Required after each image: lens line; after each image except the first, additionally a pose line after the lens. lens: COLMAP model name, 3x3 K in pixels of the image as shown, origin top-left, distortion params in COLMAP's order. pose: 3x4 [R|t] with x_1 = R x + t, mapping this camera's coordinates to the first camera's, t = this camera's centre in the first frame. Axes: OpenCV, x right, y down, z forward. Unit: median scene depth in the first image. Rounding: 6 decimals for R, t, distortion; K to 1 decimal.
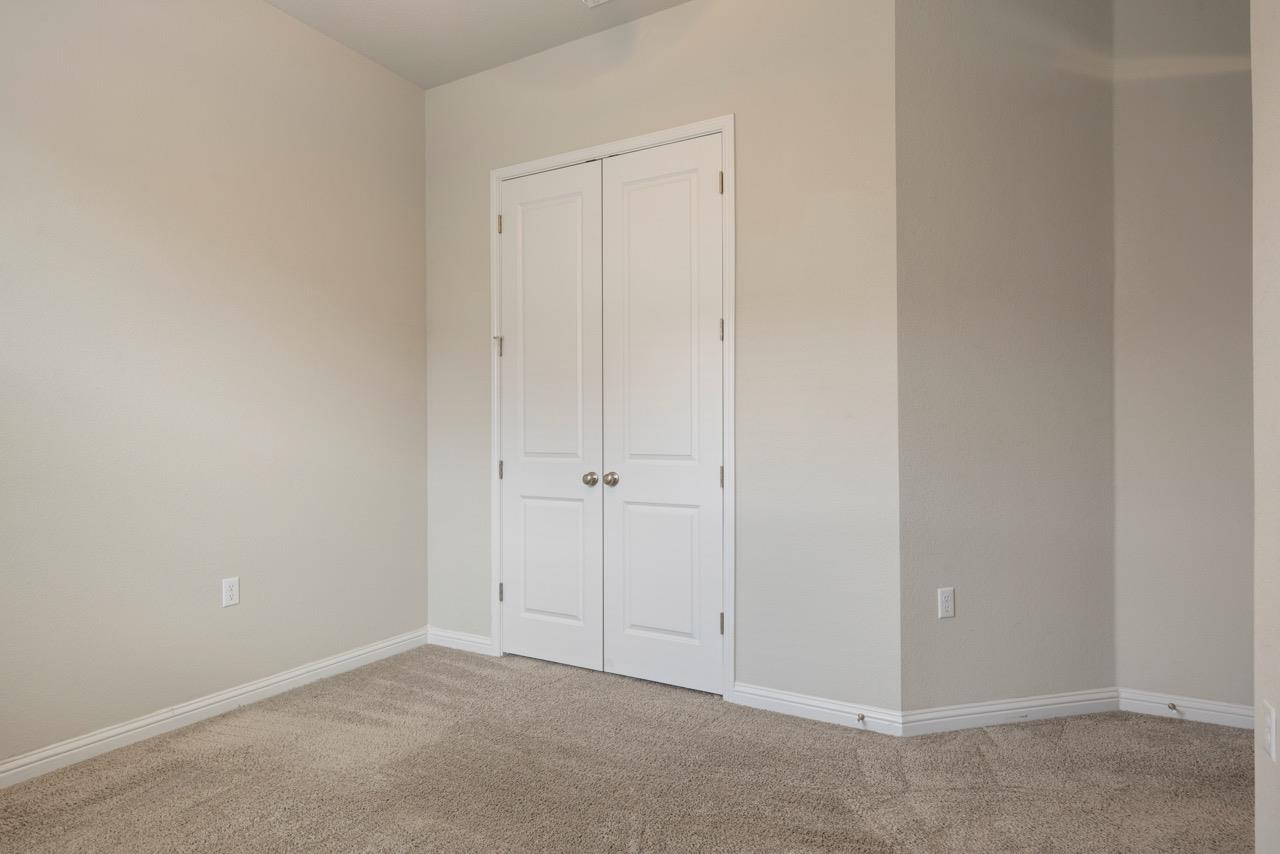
lens RADIAL K [[747.9, 0, 636.3], [0, 747.9, 435.8], [0, 0, 1]] dist [0.044126, 0.000706]
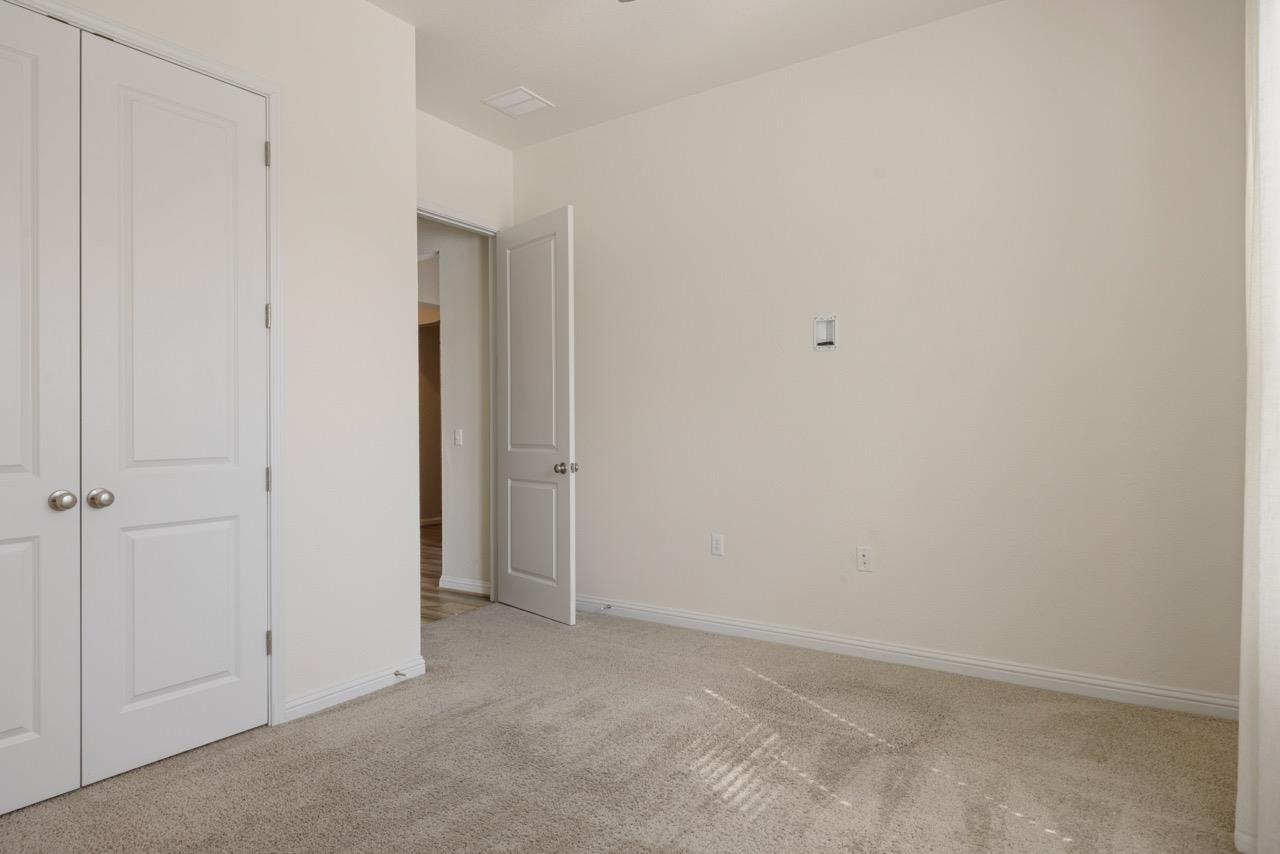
lens RADIAL K [[747.9, 0, 635.2], [0, 747.9, 423.6], [0, 0, 1]] dist [0.044126, 0.000706]
pose [[0.074339, 0.004159, 0.997224, -0.706215], [0.009032, 0.999947, -0.004844, -0.003308], [-0.997192, 0.009367, 0.074297, 0.458033]]
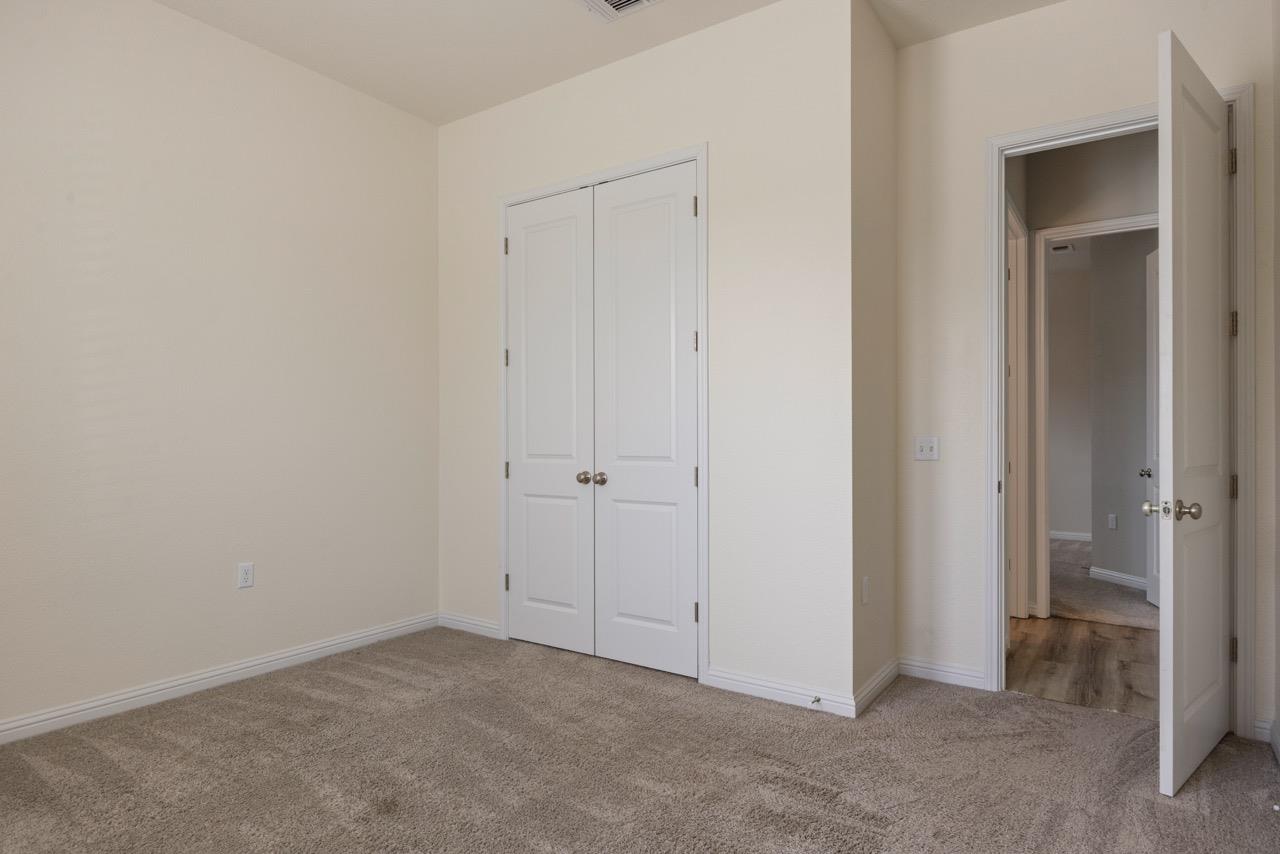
lens RADIAL K [[747.9, 0, 639.1], [0, 747.9, 431.8], [0, 0, 1]] dist [0.044126, 0.000706]
pose [[0.996470, -0.003128, -0.083890, 0.114190], [0.002503, 0.999968, -0.007560, -0.002134], [0.083911, 0.007324, 0.996446, -0.082040]]
